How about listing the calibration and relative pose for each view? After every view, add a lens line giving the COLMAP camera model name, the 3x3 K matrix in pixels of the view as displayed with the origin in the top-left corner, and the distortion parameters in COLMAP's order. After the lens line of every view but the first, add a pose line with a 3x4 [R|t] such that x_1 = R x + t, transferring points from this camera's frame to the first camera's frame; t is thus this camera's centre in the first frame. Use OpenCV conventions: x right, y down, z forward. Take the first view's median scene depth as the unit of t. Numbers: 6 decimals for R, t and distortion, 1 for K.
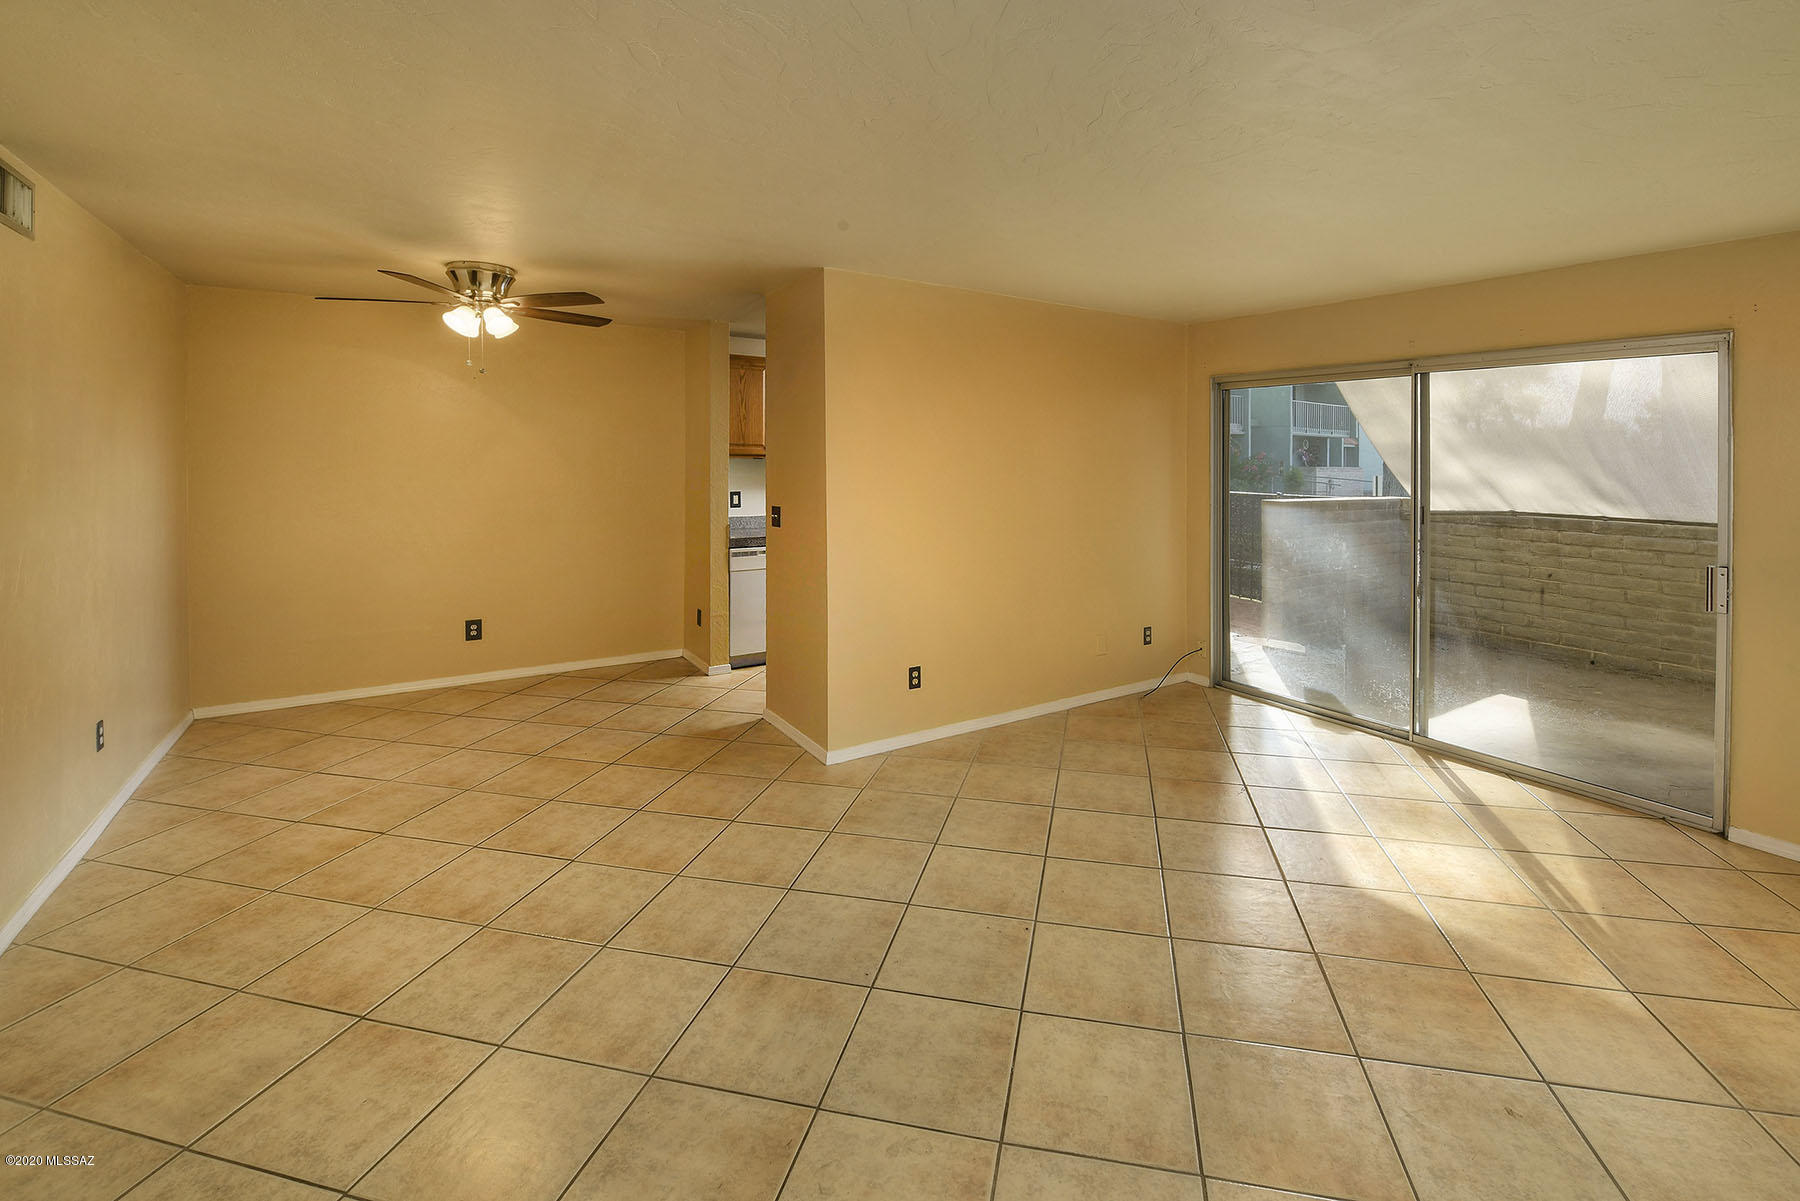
lens RADIAL K [[773.6, 0, 900.7], [0, 773.6, 466.5], [0, 0, 1]] dist [-0.010837, -0.000163]
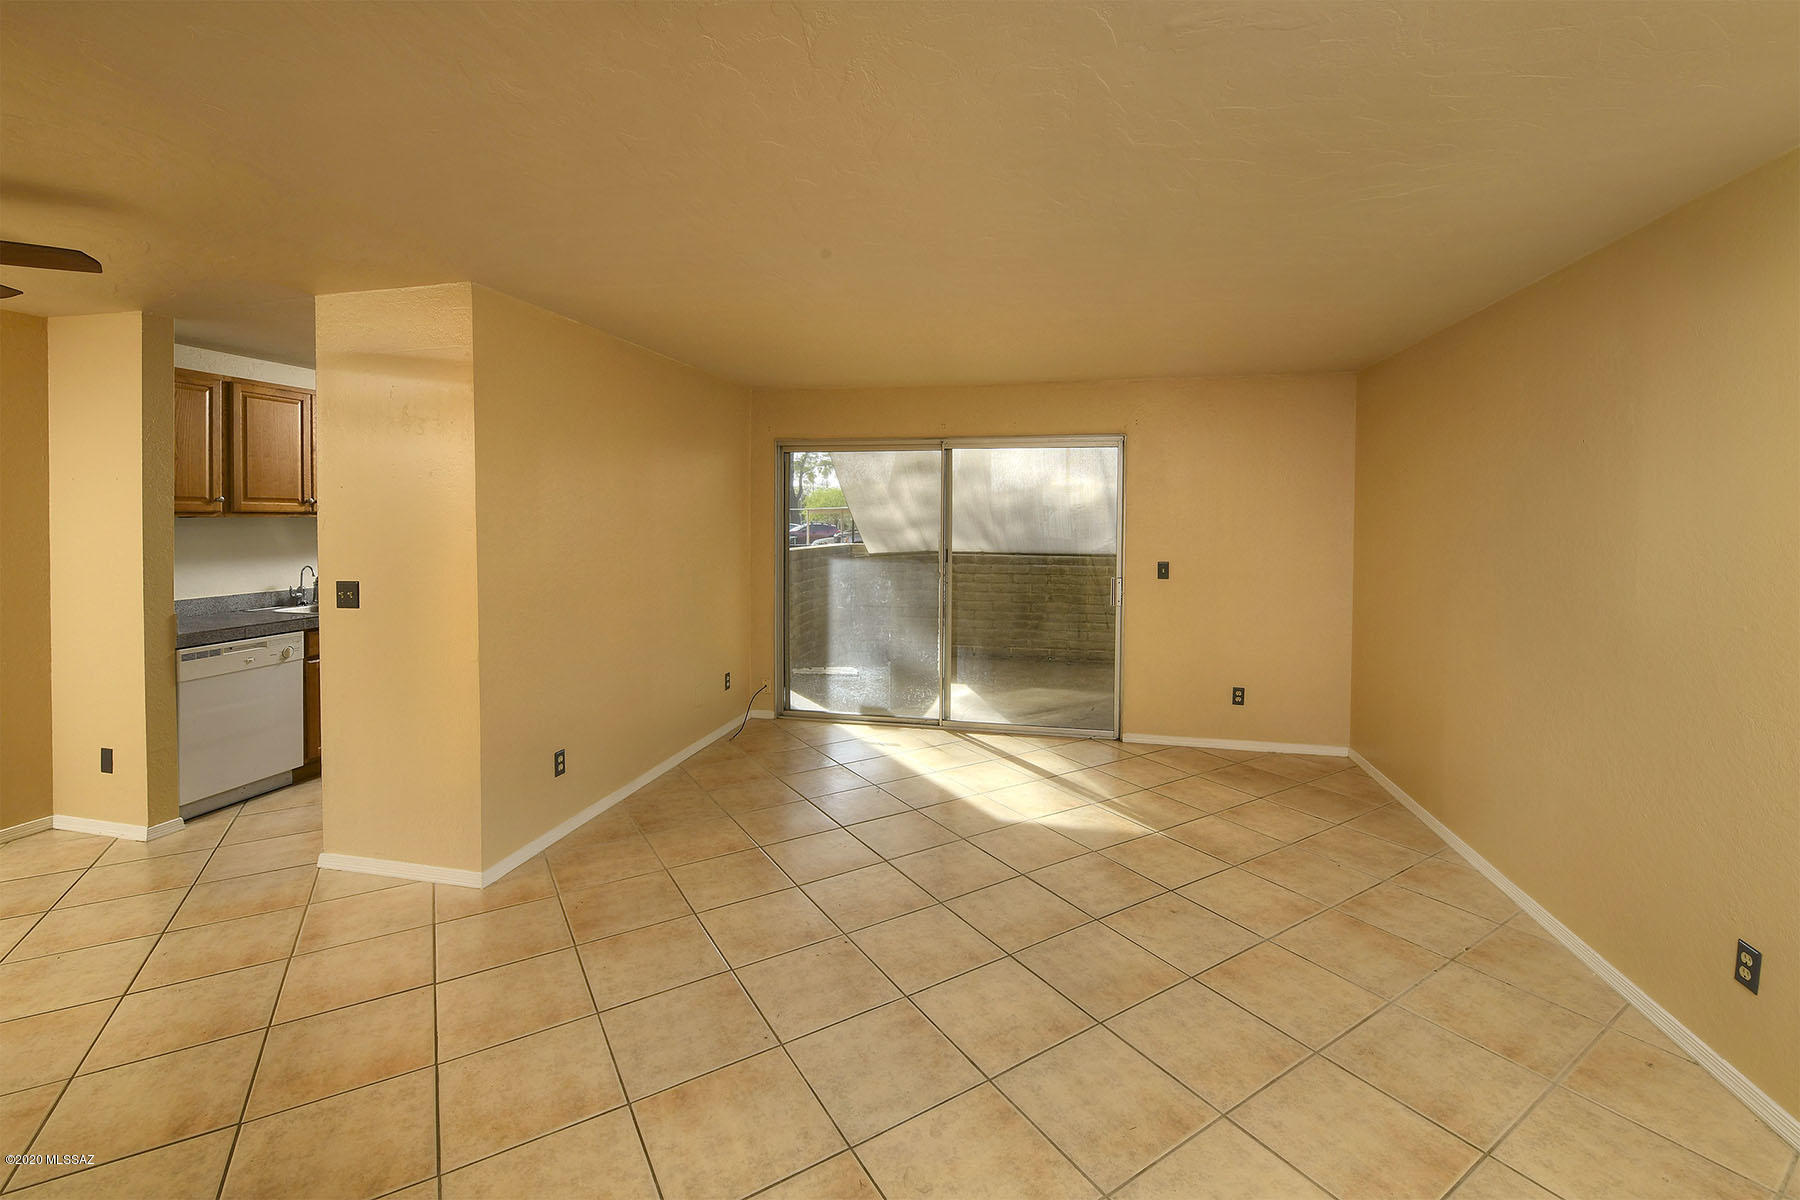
lens RADIAL K [[784.7, 0, 899.0], [0, 784.7, 541.6], [0, 0, 1]] dist [-0.011069, -0.000375]
pose [[0.715394, -0.031077, 0.698030, -0.432018], [0.011095, 0.999390, 0.033124, -0.008034], [-0.698633, -0.015952, 0.715302, 0.121523]]
